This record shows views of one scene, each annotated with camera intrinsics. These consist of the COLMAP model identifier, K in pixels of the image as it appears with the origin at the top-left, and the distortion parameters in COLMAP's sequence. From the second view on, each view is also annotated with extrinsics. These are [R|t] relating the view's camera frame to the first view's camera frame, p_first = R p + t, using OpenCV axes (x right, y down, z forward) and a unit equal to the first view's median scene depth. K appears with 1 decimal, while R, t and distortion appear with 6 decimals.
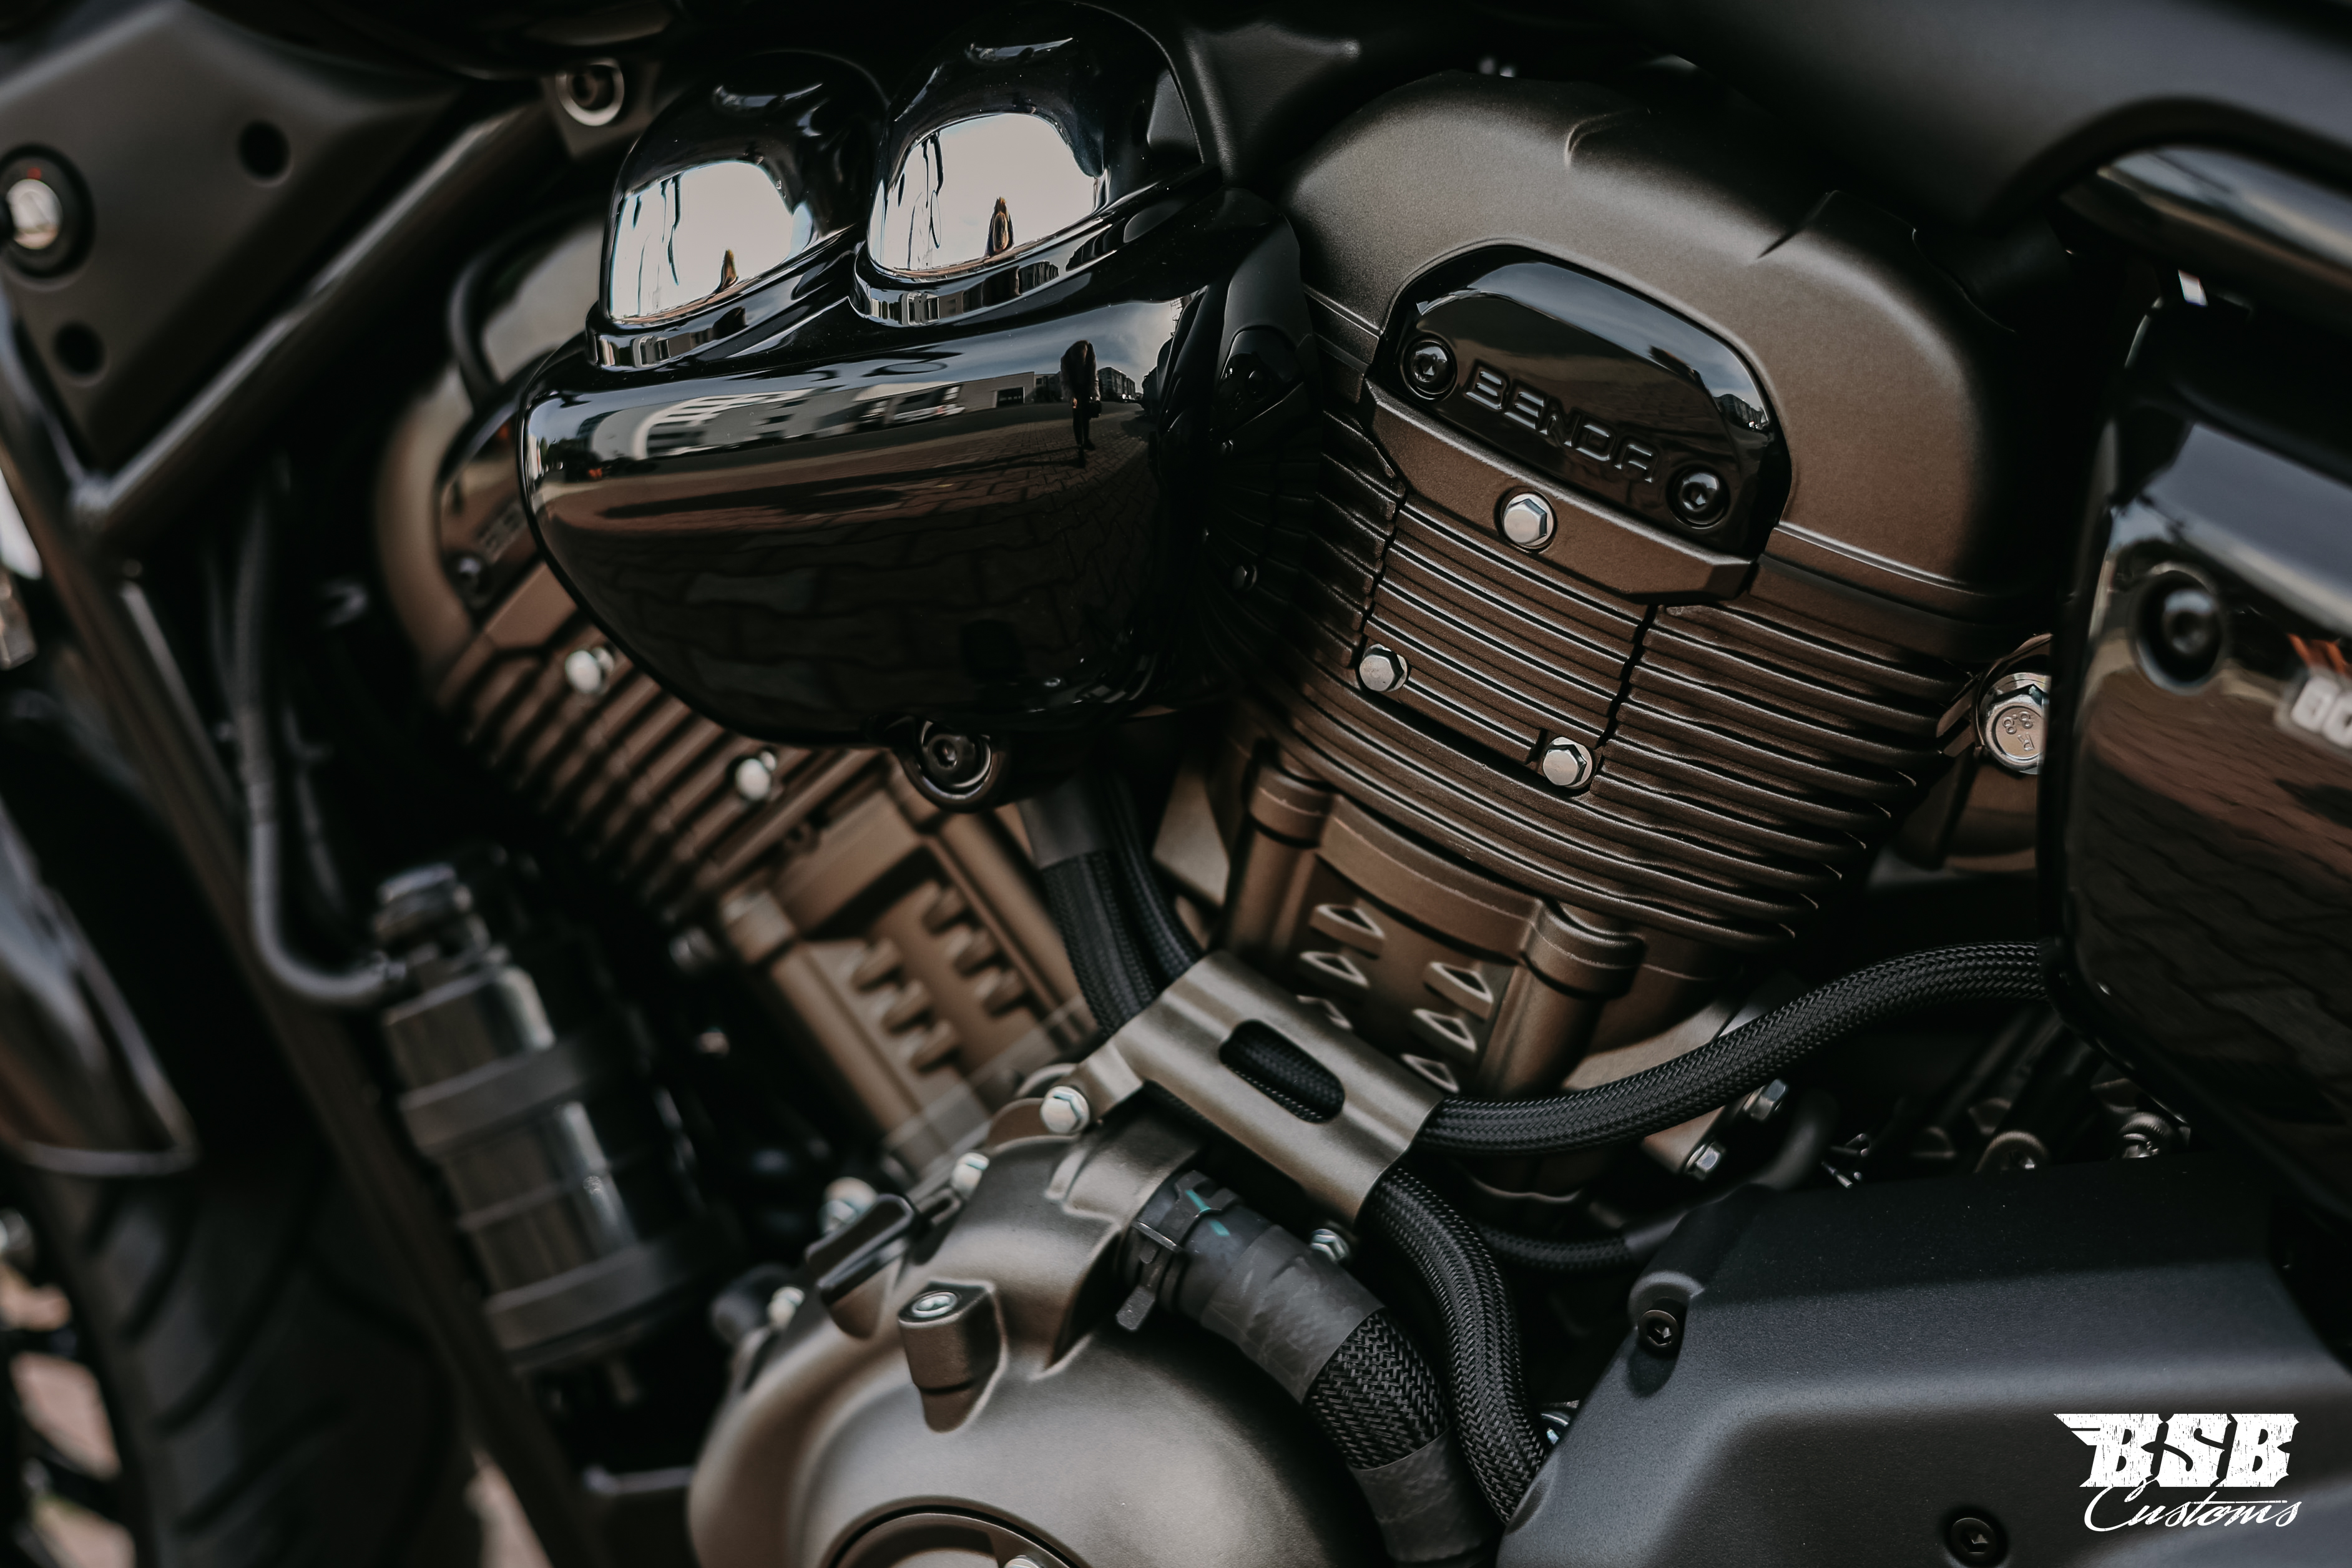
lens RADIAL K [[3720.3, 0, 1176.0], [0, 3720.3, 784.0], [0, 0, 1]] dist [-0.008590, -0.046355]
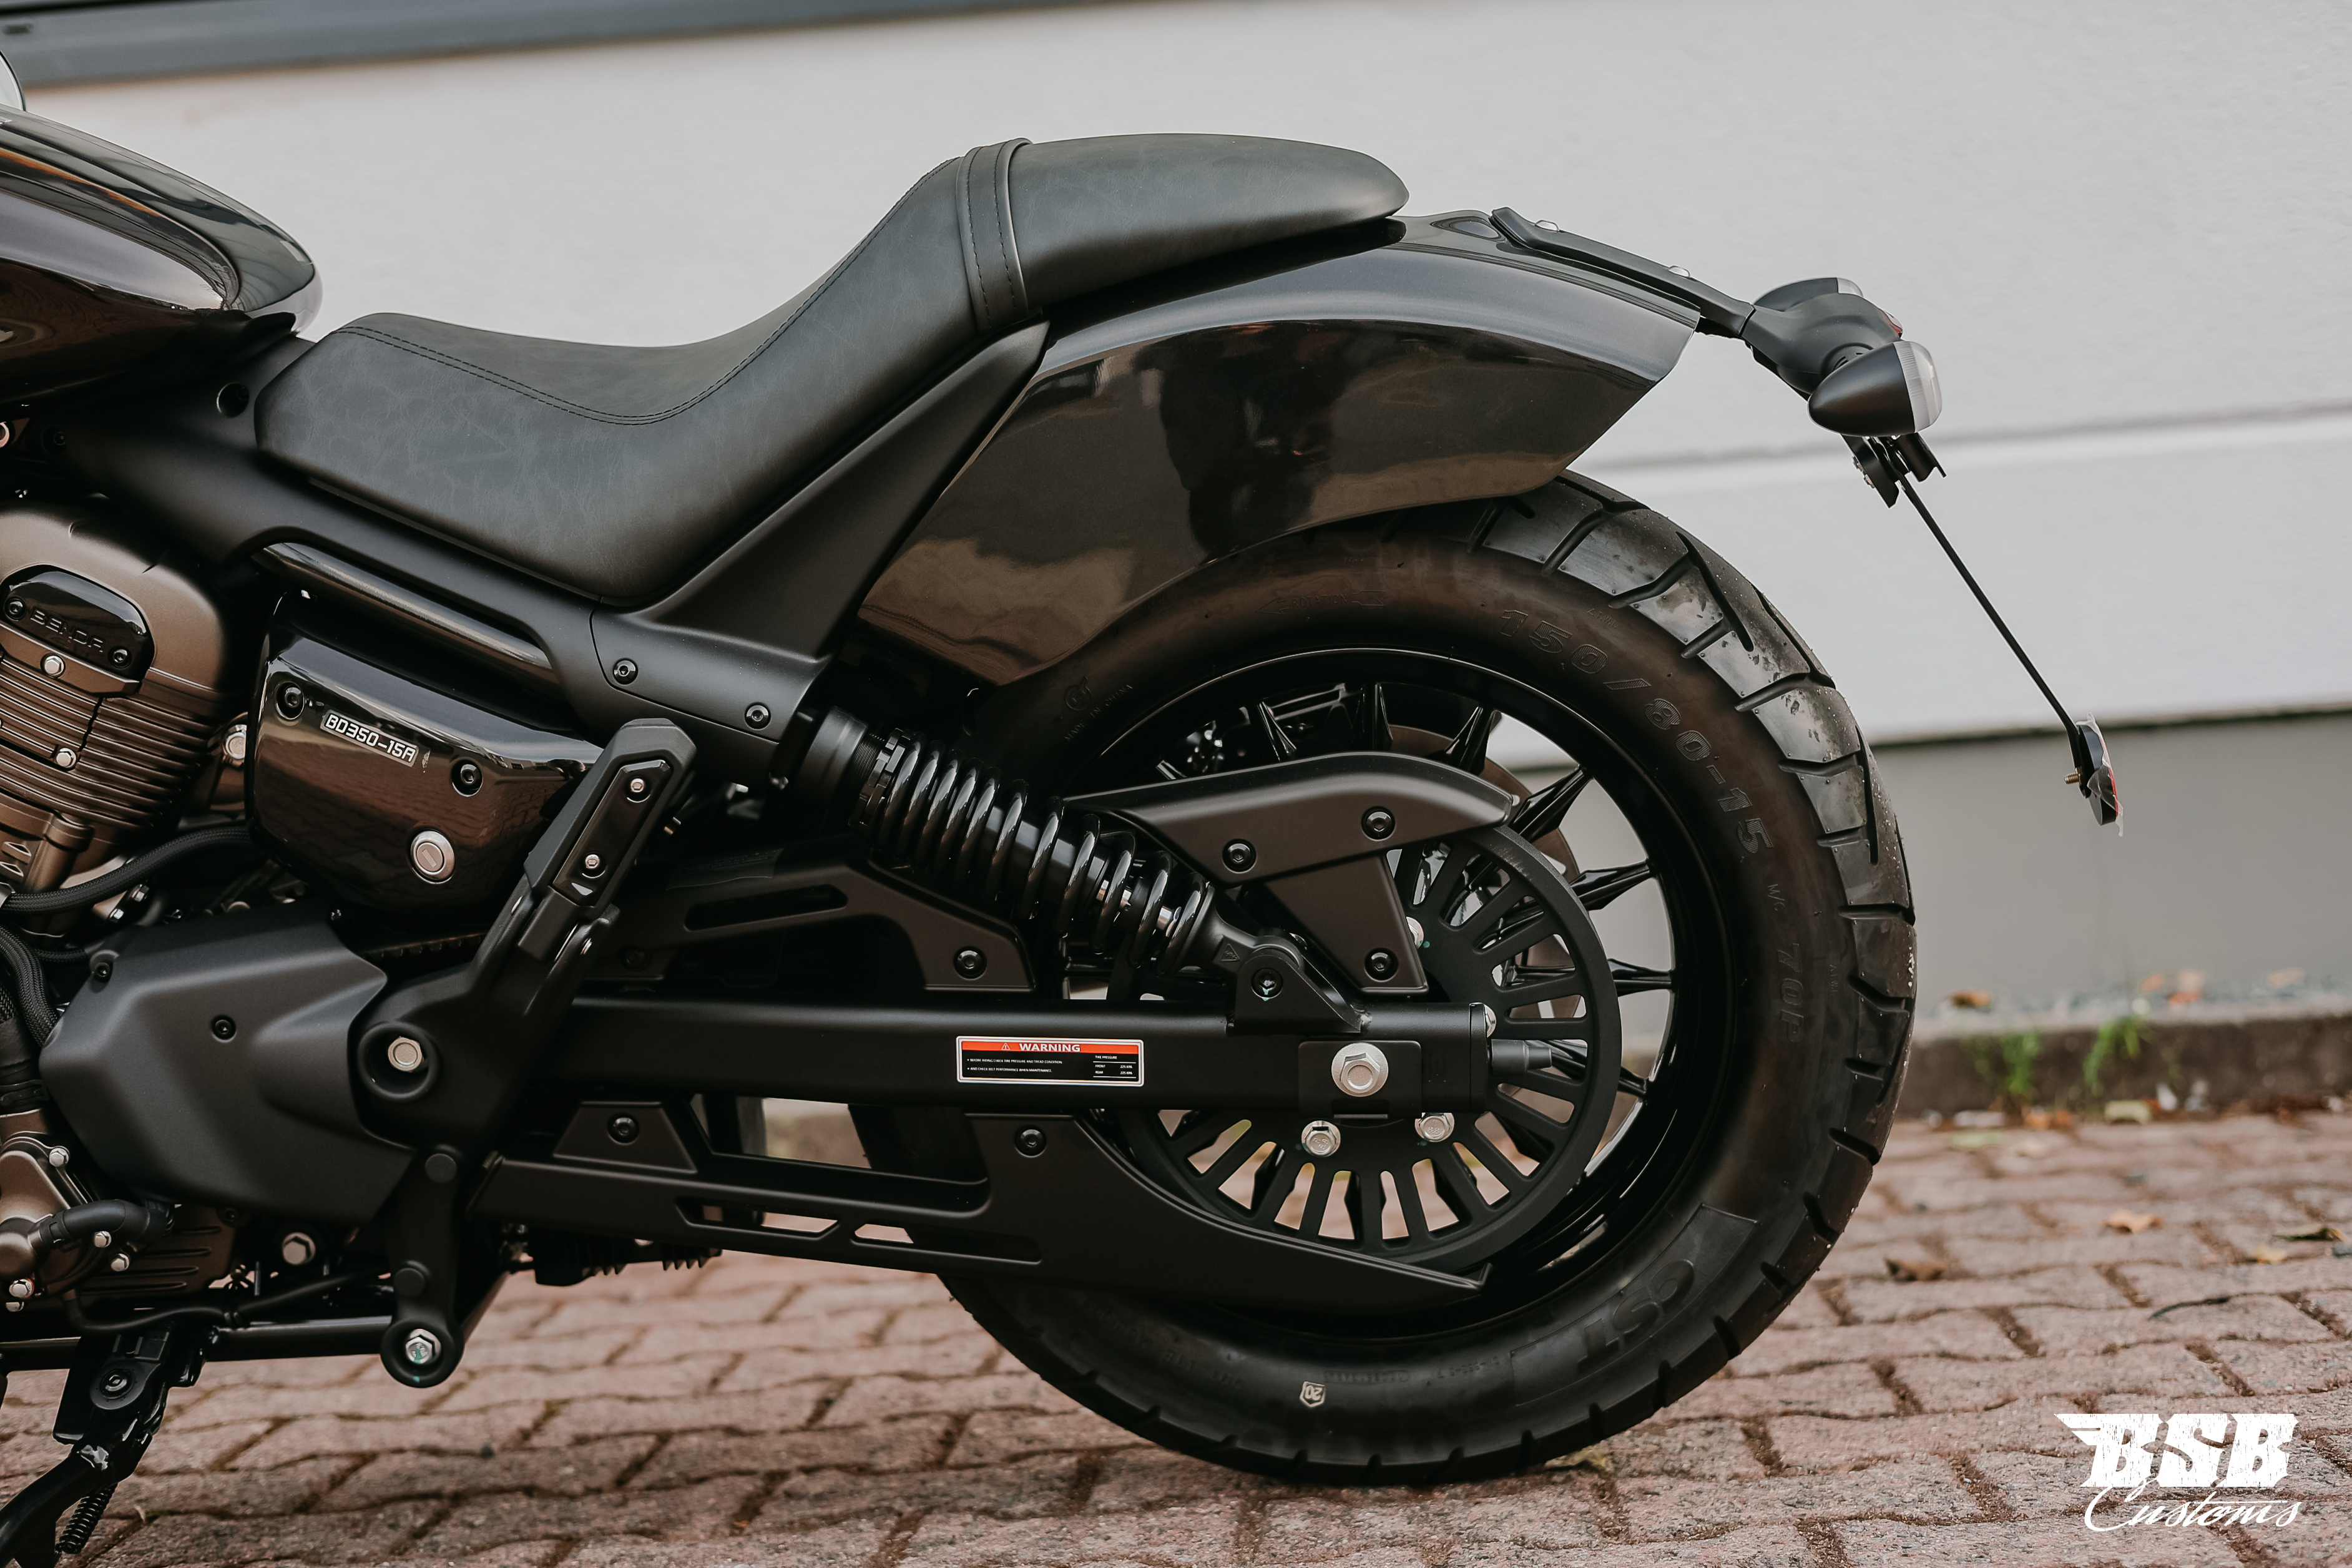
lens RADIAL K [[3315.9, 0, 1176.0], [0, 3315.9, 784.0], [0, 0, 1]] dist [0.028839, -0.177260]
pose [[0.880971, 0.010313, 0.473058, -0.309254], [0.027096, 0.997022, -0.072198, 0.199672], [-0.472394, 0.076423, 0.878068, -1.419037]]
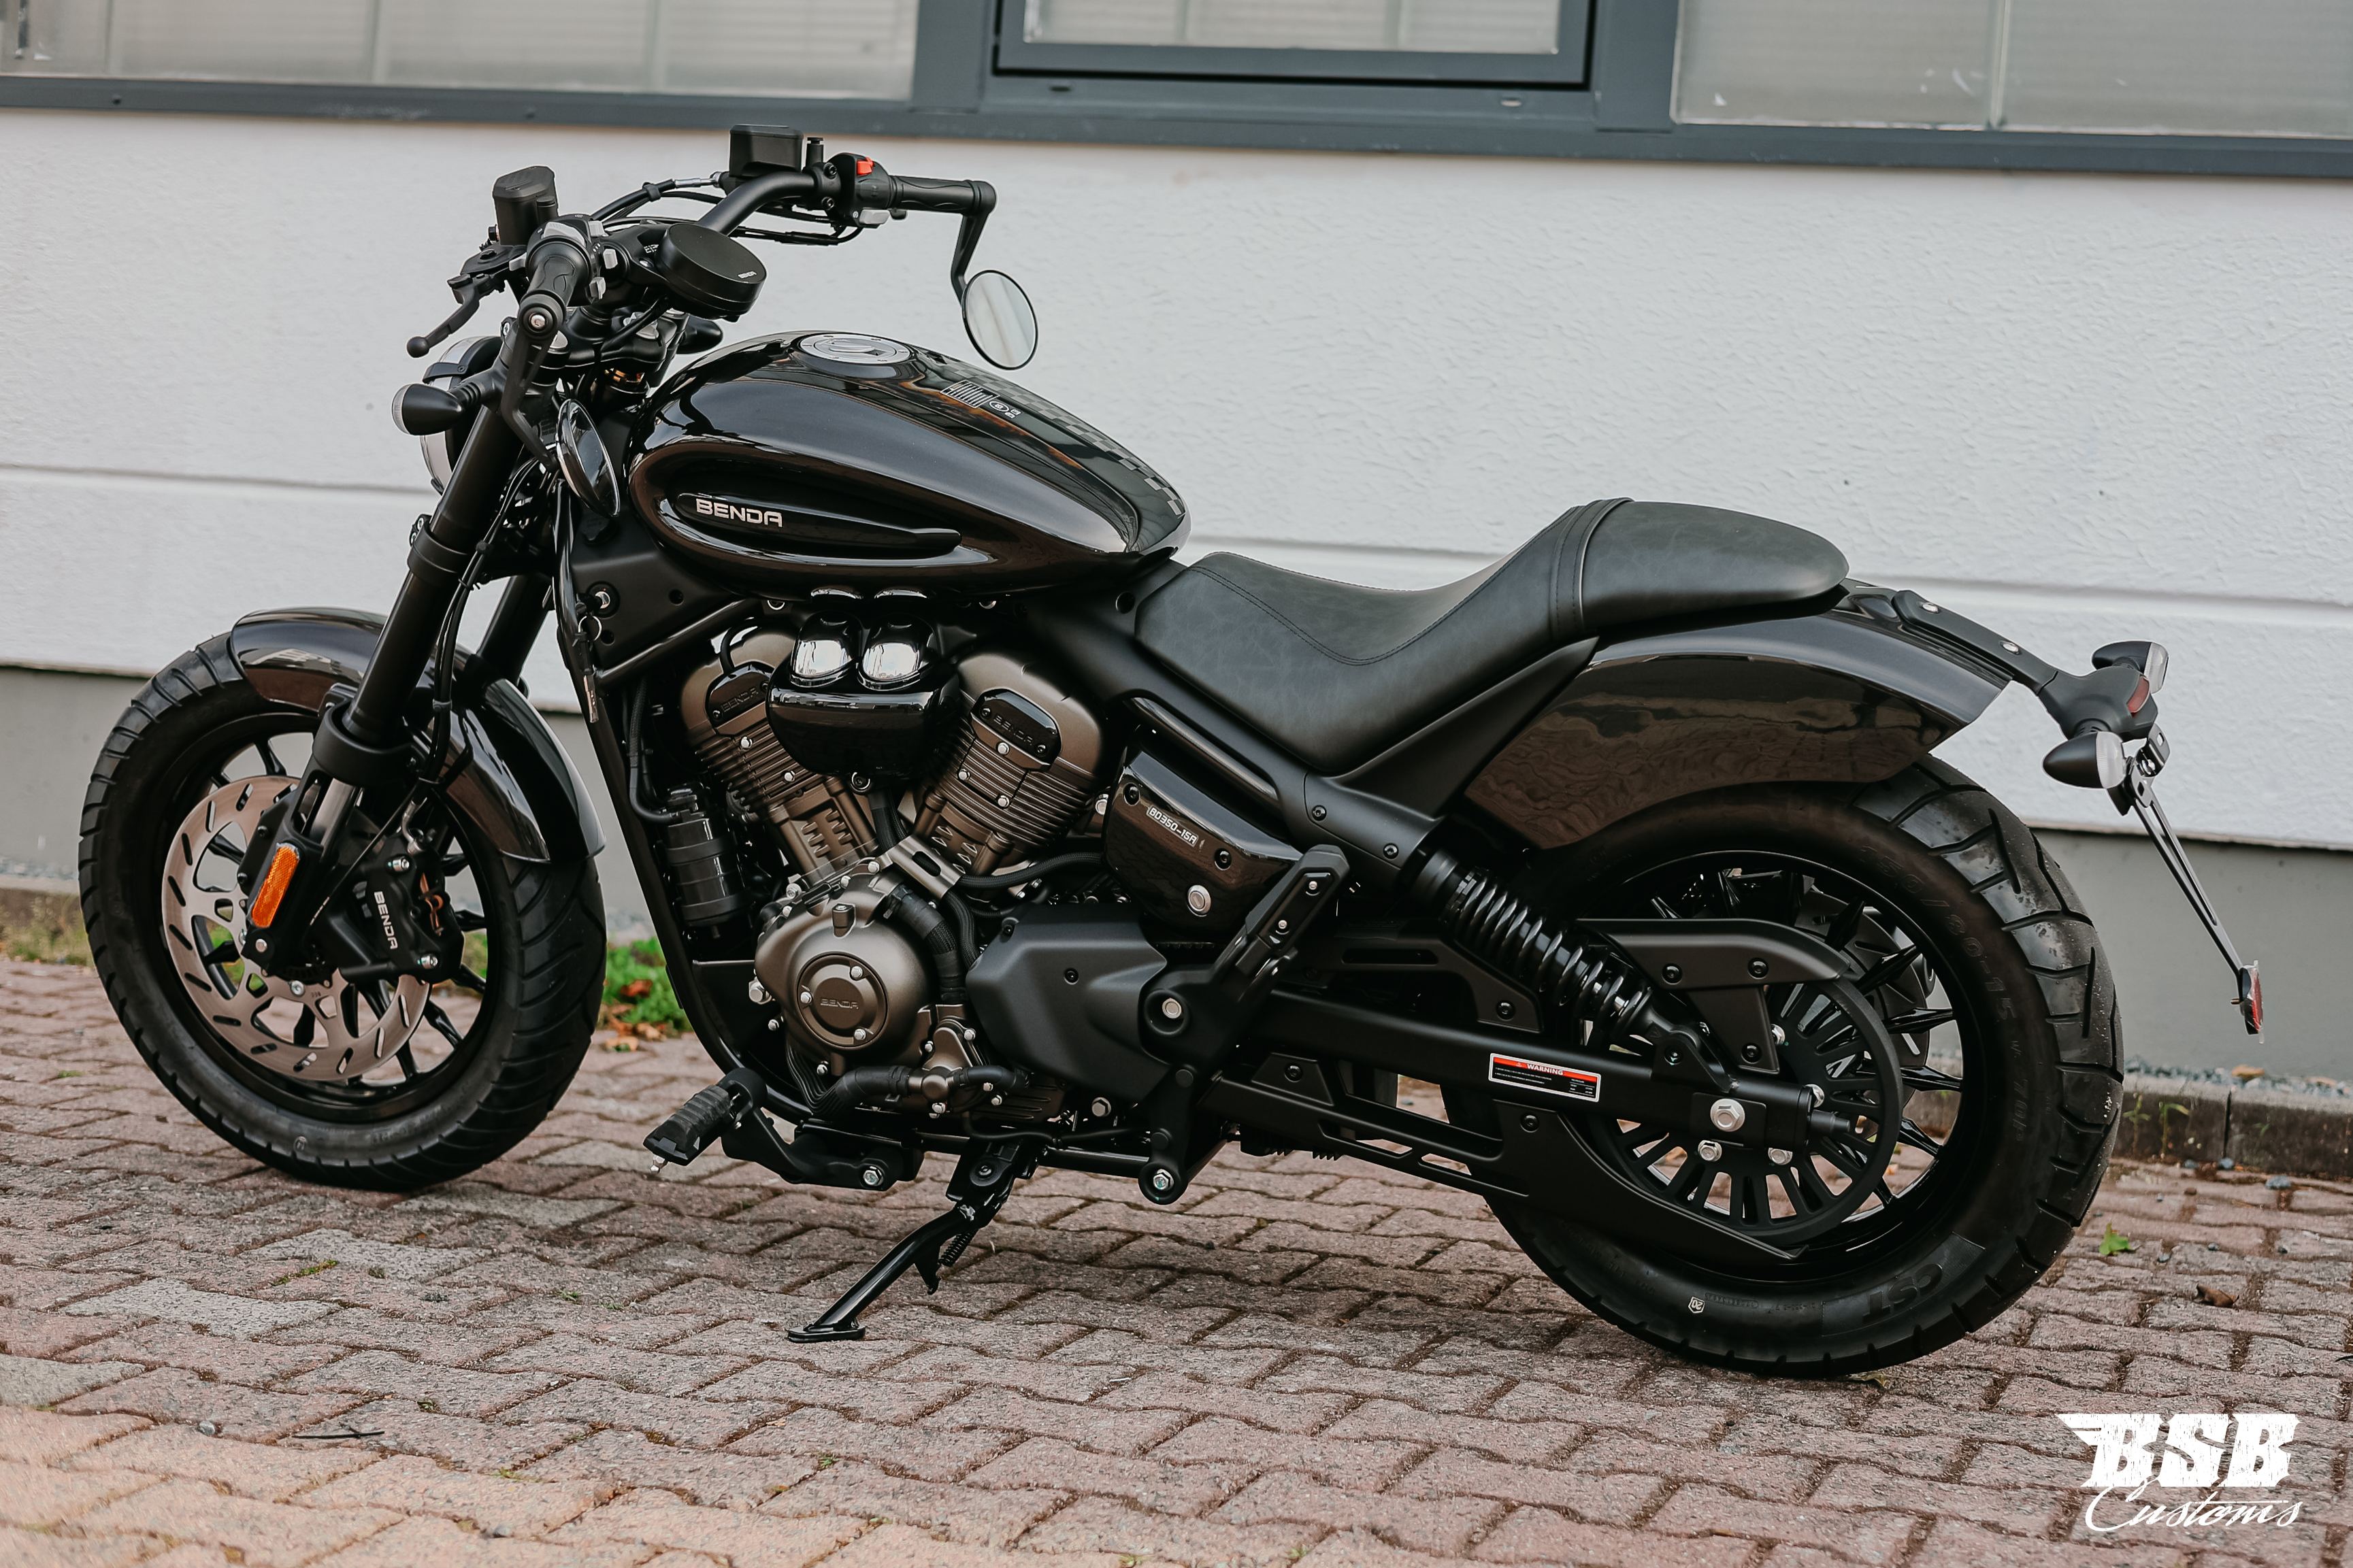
lens RADIAL K [[3518.6, 0, 1357.0], [0, 3518.6, 771.2], [0, 0, 1]] dist [0.045112, -0.070012]
pose [[0.957497, 0.120088, 0.262256, -0.585270], [-0.122928, 0.992400, -0.005613, -0.068242], [-0.260937, -0.026864, 0.964982, -3.104420]]
